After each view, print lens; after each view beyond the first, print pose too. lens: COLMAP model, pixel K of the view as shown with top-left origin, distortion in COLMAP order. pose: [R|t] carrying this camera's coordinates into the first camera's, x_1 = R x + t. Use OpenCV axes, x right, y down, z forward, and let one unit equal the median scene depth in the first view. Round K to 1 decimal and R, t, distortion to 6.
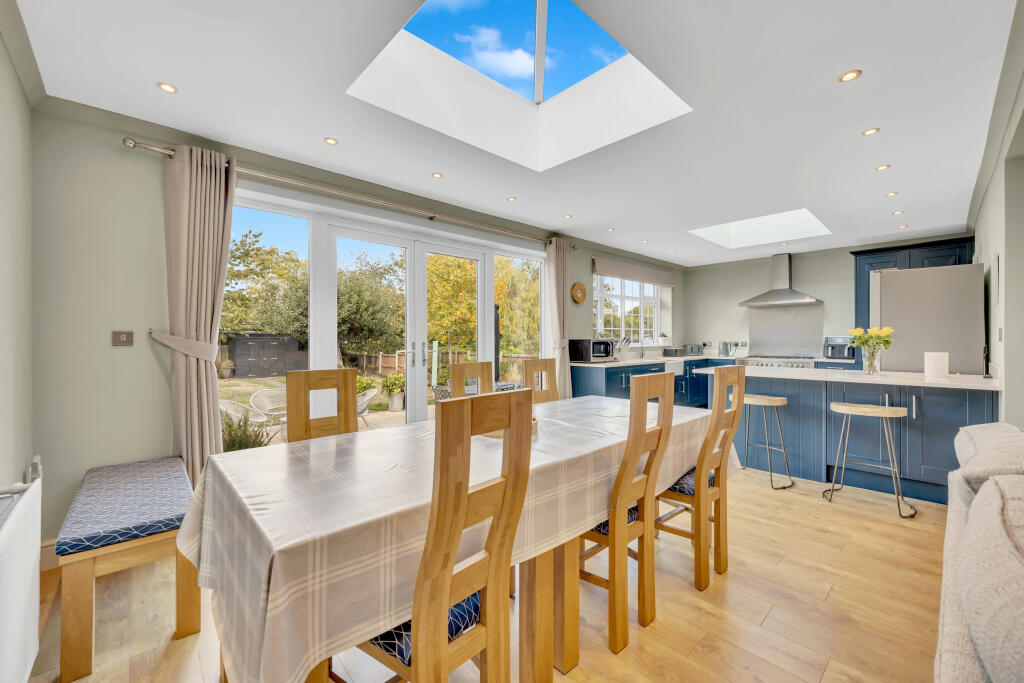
lens RADIAL K [[410.6, 0, 512.0], [0, 410.6, 341.5], [0, 0, 1]] dist [-0.000638, -0.000029]
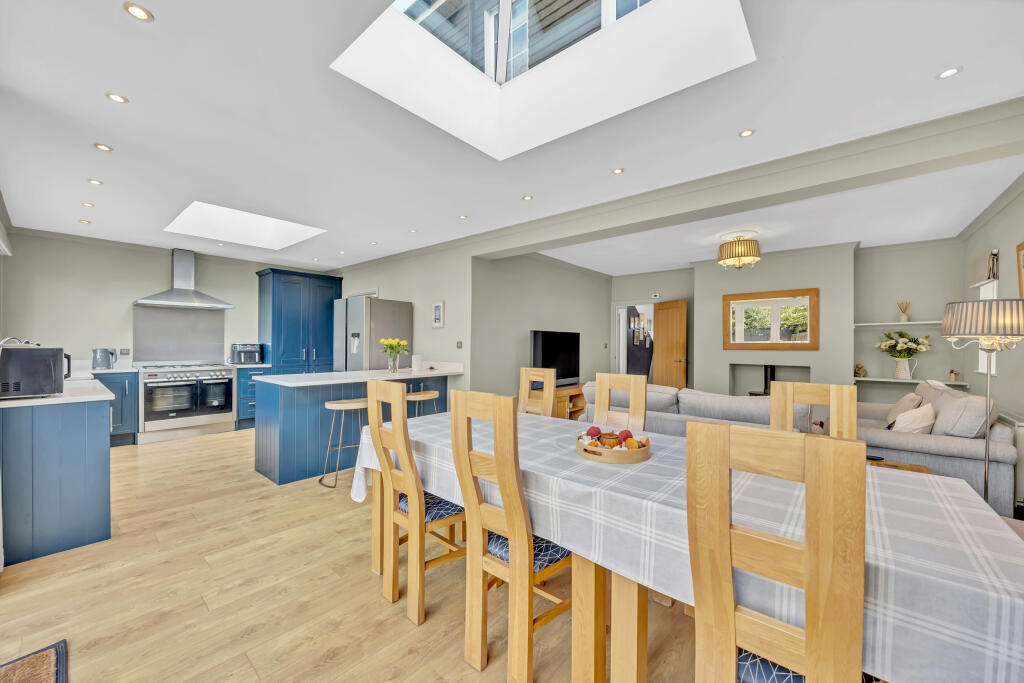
lens RADIAL K [[392.6, 0, 512.0], [0, 392.6, 341.5], [0, 0, 1]] dist [-0.000916, -0.000093]
pose [[-0.126348, 0.008519, 0.991949, -0.278125], [0.001532, 0.999964, -0.008393, -0.006241], [-0.991985, 0.000460, -0.126357, 0.396059]]
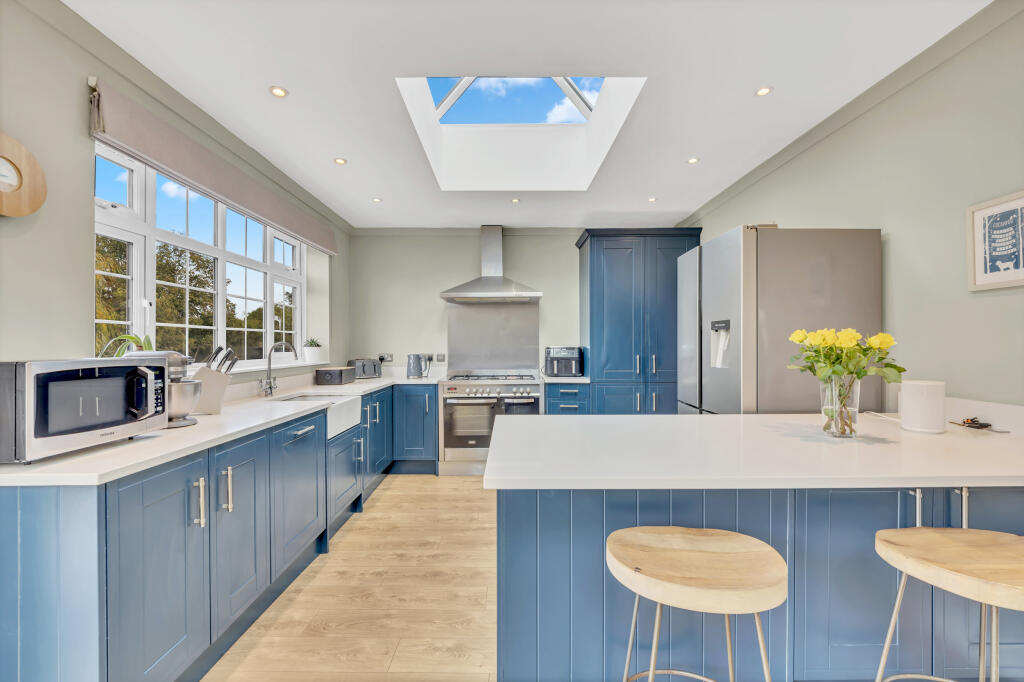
lens RADIAL K [[425.5, 0, 512.0], [0, 425.5, 341.0], [0, 0, 1]] dist [-0.001666, -0.000469]
pose [[0.675098, 0.008422, 0.737680, 0.154120], [0.007189, 0.999812, -0.017994, -0.007525], [-0.737693, 0.017451, 0.674911, 0.493703]]
